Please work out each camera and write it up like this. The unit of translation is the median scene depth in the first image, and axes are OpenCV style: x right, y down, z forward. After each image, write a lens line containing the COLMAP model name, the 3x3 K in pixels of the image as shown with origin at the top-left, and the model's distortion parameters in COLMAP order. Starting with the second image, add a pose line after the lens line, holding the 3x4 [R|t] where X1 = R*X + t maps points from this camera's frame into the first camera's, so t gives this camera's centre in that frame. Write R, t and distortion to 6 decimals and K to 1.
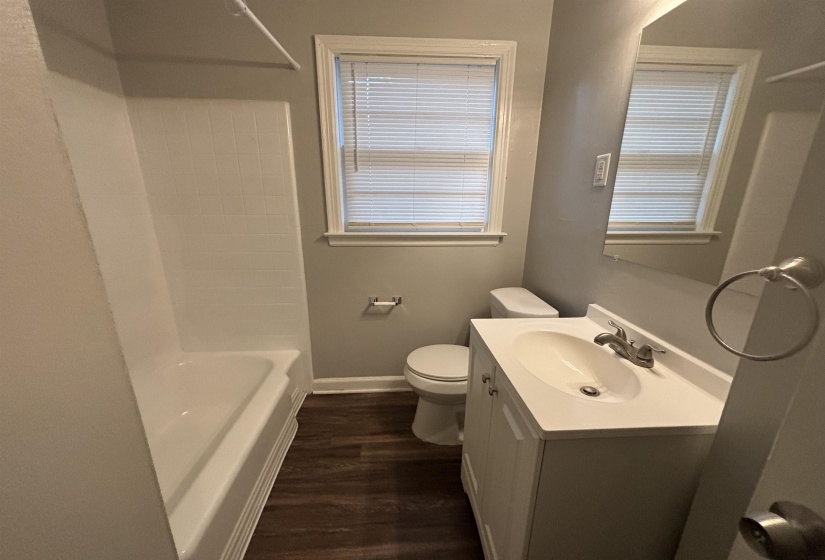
lens RADIAL K [[326.2, 0, 415.1], [0, 326.2, 285.6], [0, 0, 1]] dist [0.000573, -0.000069]
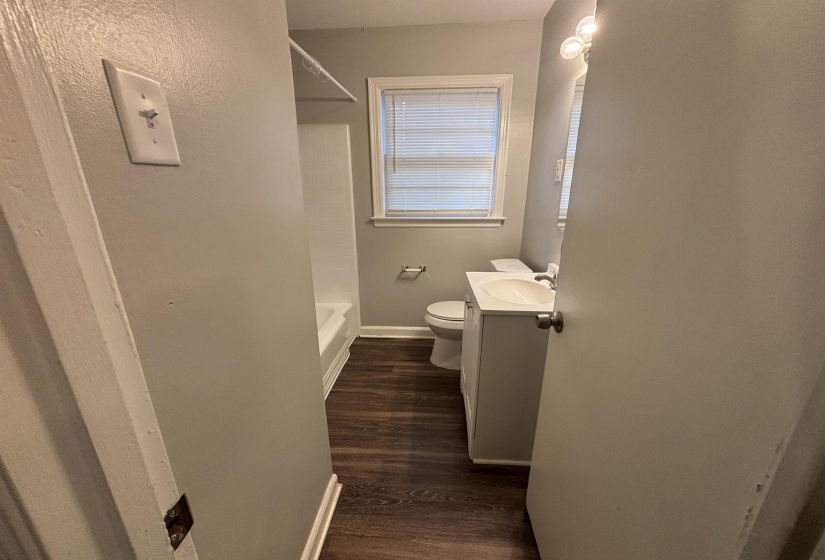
lens RADIAL K [[326.2, 0, 415.1], [0, 326.2, 285.6], [0, 0, 1]] dist [0.000573, -0.000069]
pose [[0.991925, 0.025716, -0.124187, 0.091958], [-0.023742, 0.999568, 0.017349, 0.105611], [0.124580, -0.014261, 0.992107, -0.374777]]
